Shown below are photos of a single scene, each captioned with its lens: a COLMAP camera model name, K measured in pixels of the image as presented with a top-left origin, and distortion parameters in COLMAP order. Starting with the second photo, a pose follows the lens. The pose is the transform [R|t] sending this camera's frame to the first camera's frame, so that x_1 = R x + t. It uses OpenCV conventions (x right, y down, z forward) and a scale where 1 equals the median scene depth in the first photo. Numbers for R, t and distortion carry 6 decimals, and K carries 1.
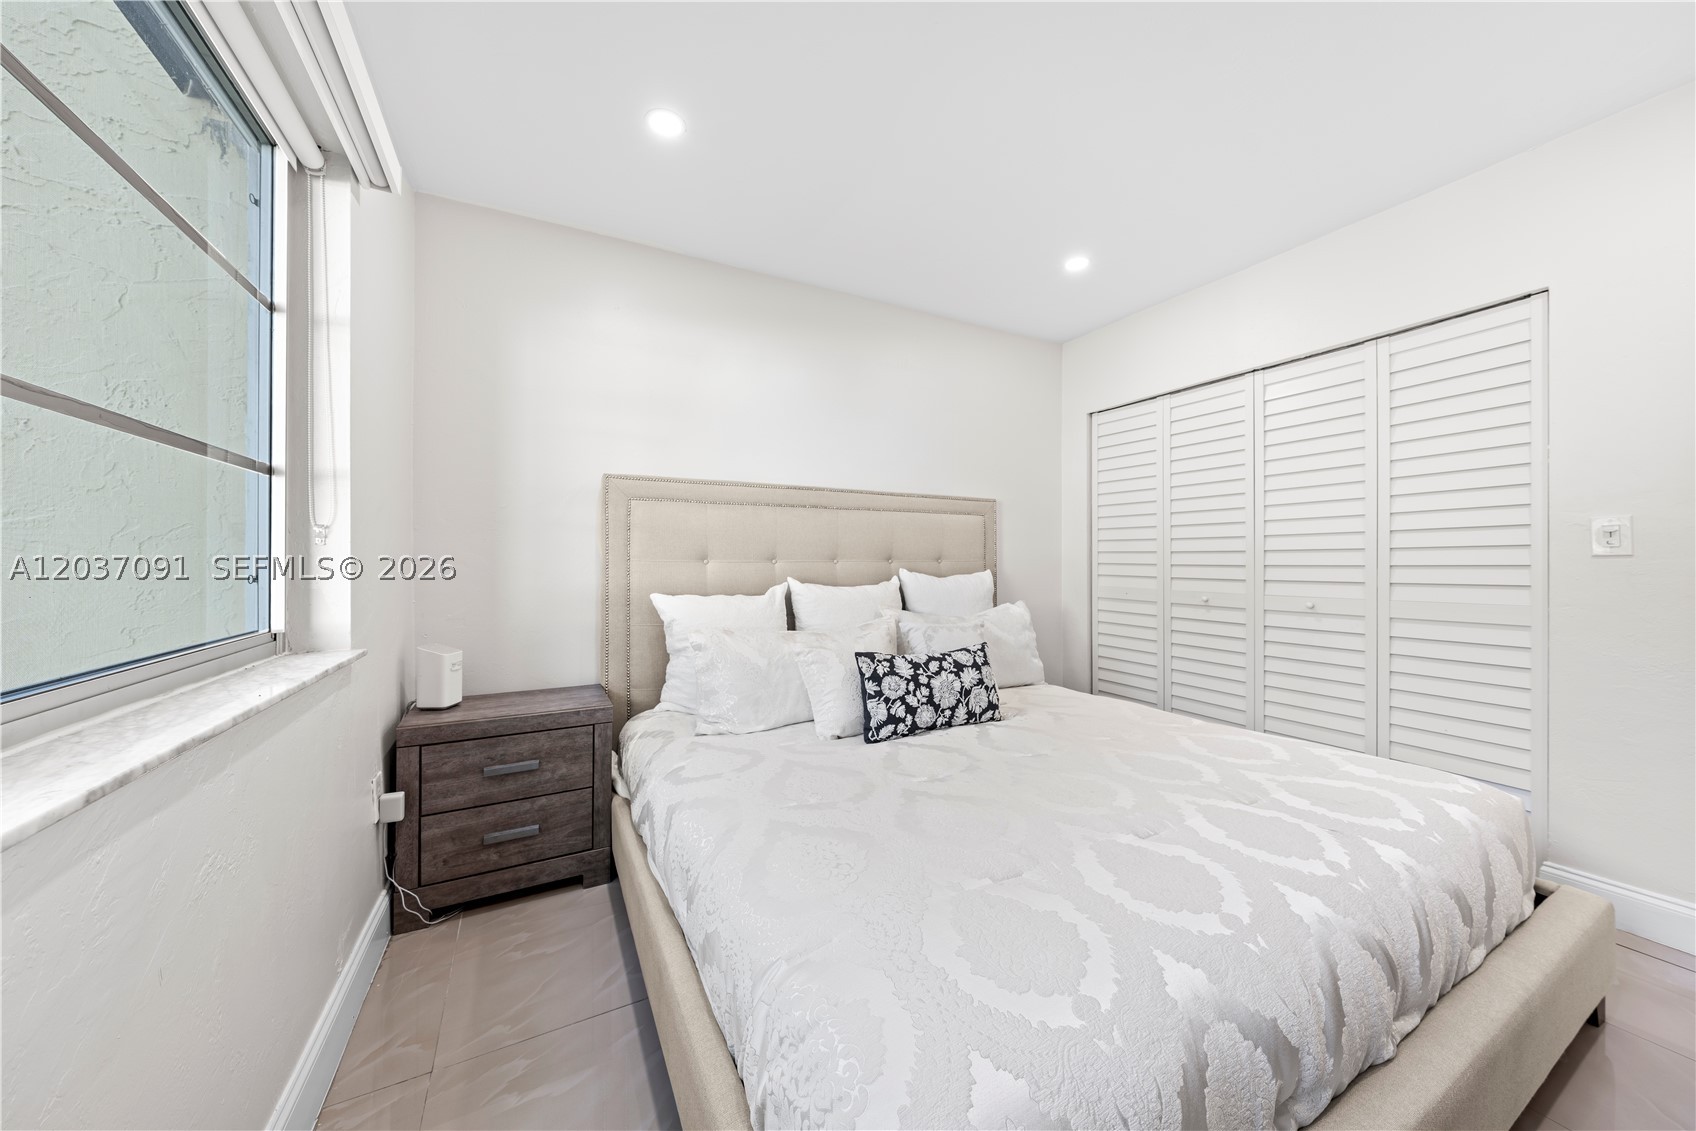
lens RADIAL K [[577.0, 0, 850.6], [0, 577.0, 558.0], [0, 0, 1]] dist [-0.000630, 0.000412]
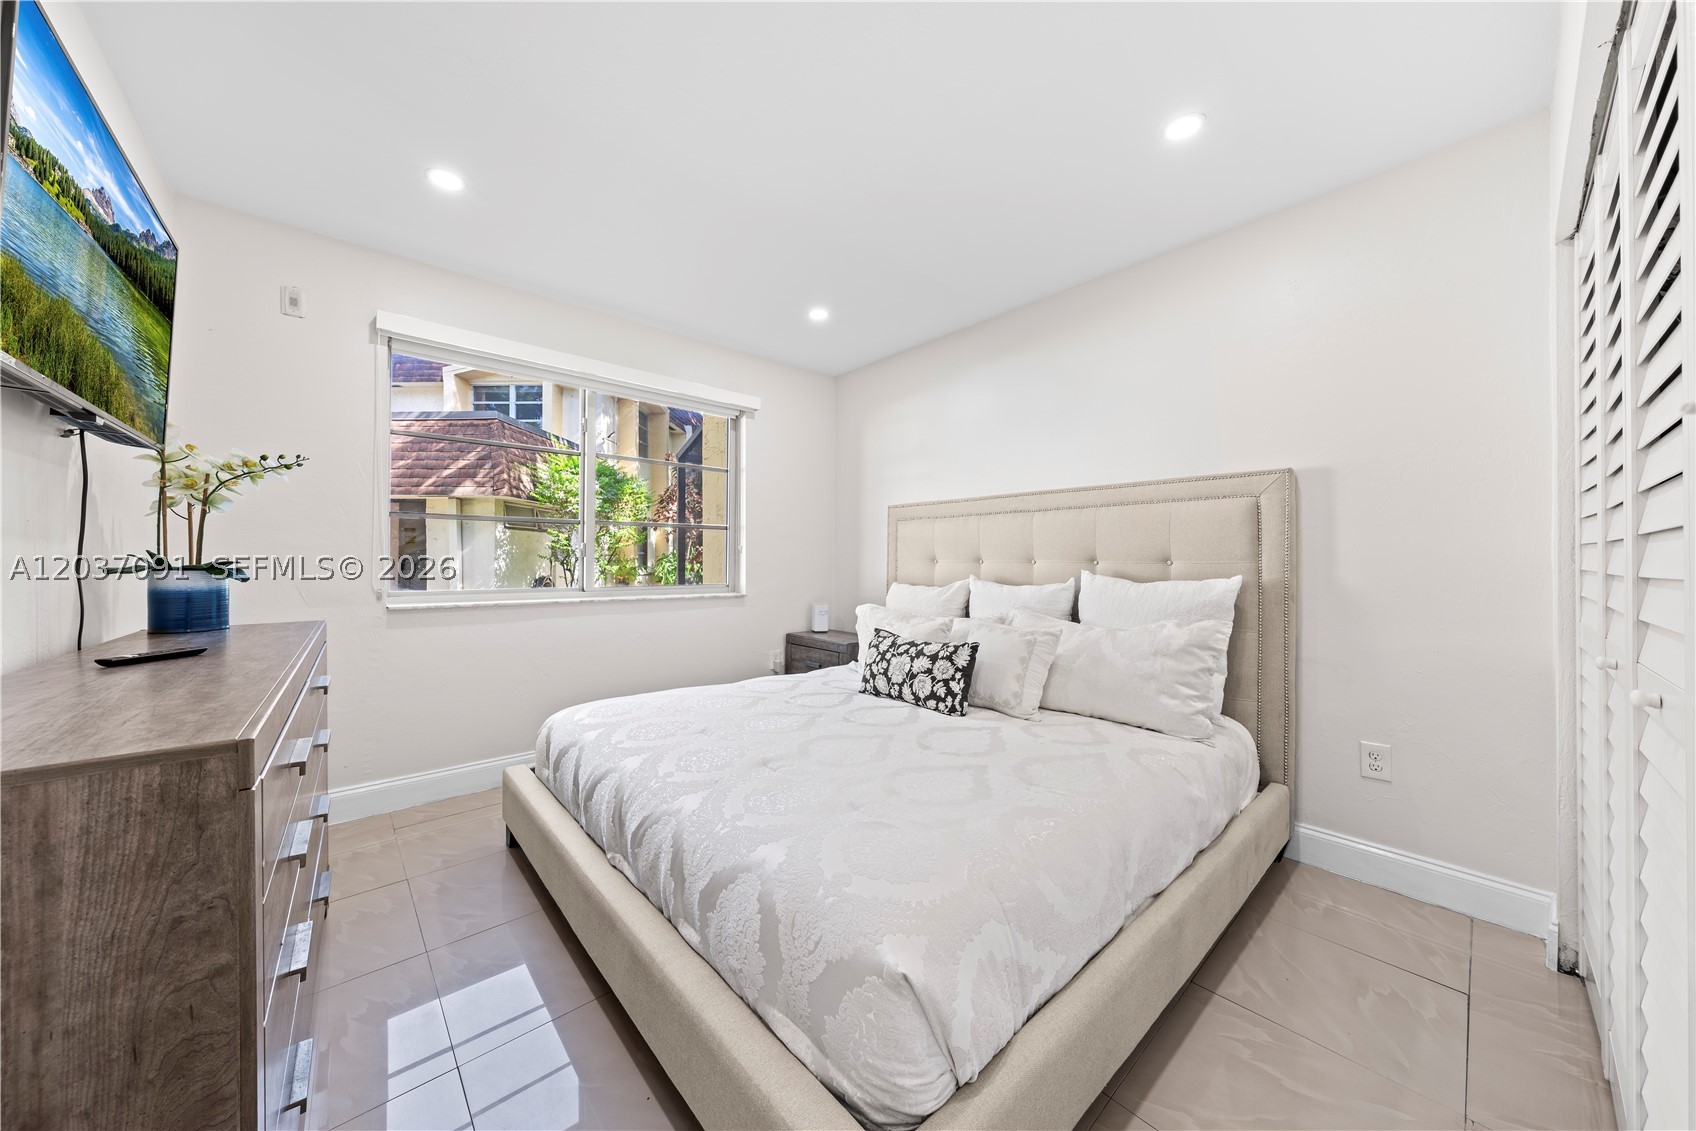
lens RADIAL K [[577.0, 0, 850.6], [0, 577.0, 558.0], [0, 0, 1]] dist [-0.000630, 0.000412]
pose [[0.232758, -0.002013, -0.972533, 1.293397], [0.003753, 0.999992, -0.001172, -0.000324], [0.972527, -0.003377, 0.232764, 0.616349]]
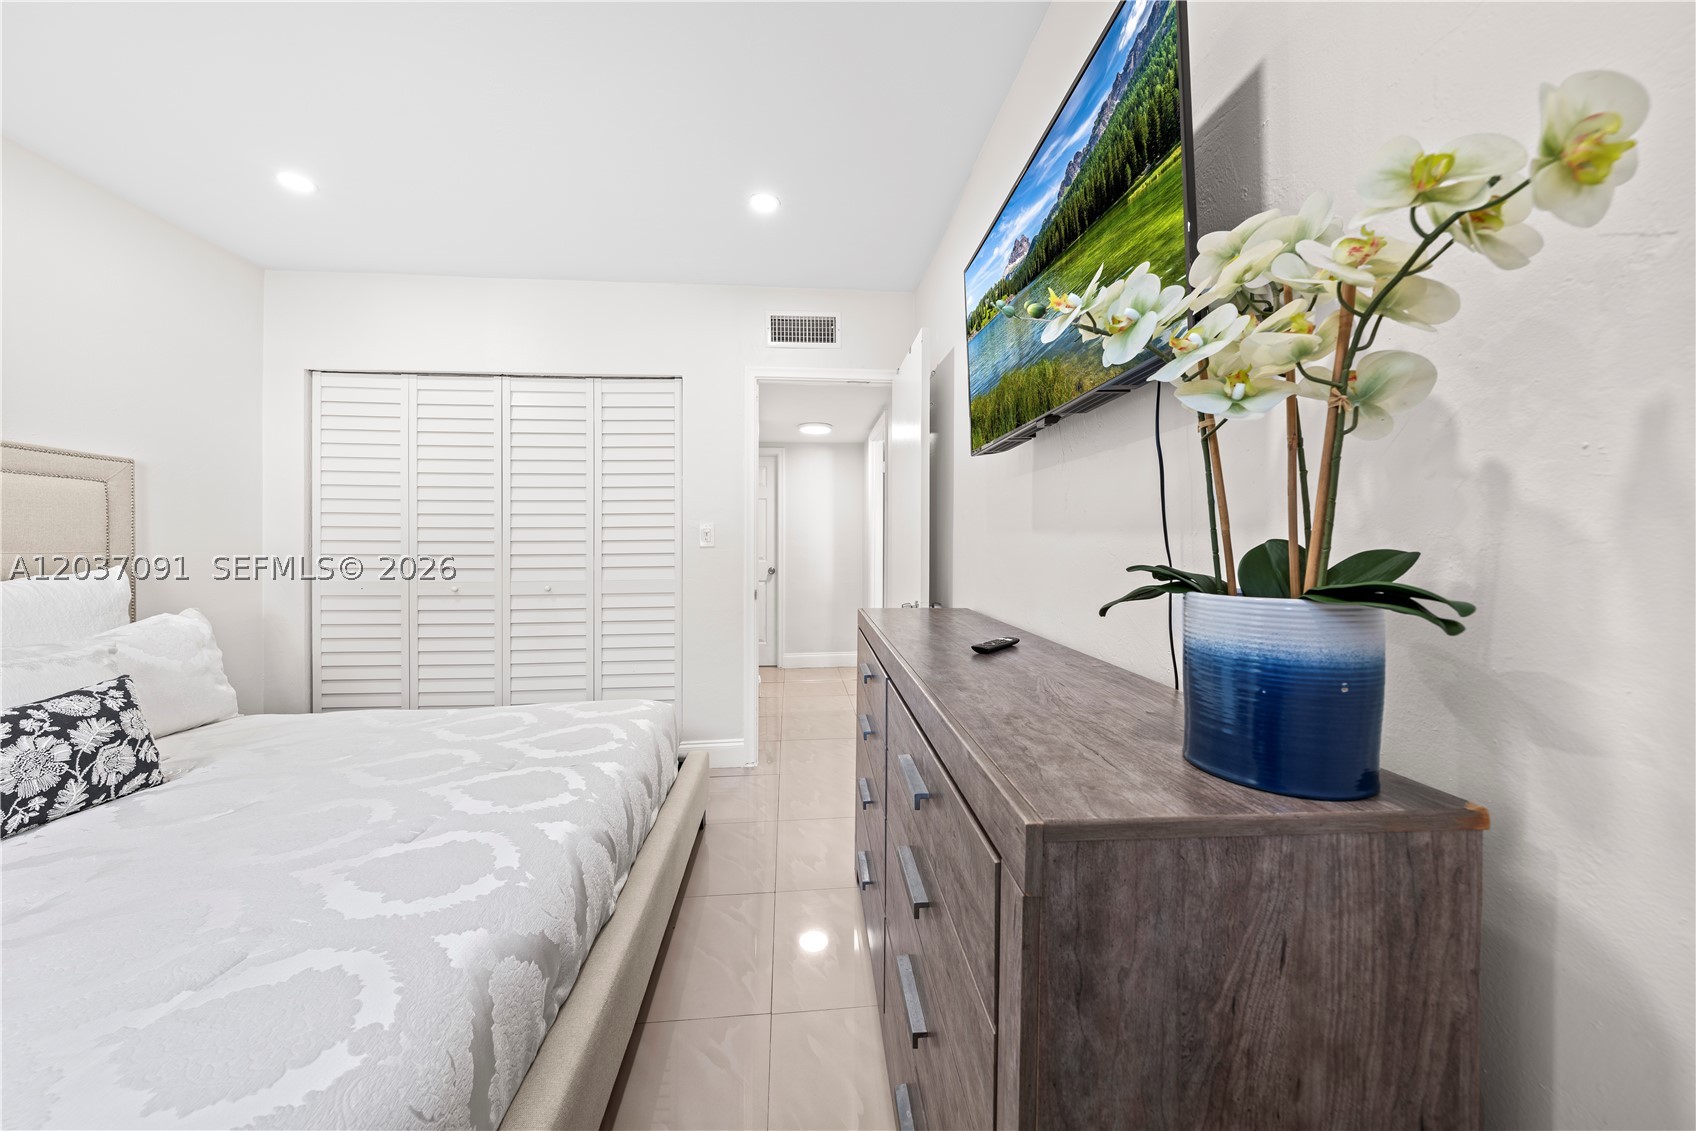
lens RADIAL K [[577.0, 0, 850.6], [0, 577.0, 558.0], [0, 0, 1]] dist [-0.000630, 0.000412]
pose [[0.386286, -0.016572, 0.922230, -0.057413], [0.000678, 0.999843, 0.017682, 0.000078], [-0.922379, -0.006205, 0.386237, -0.026971]]
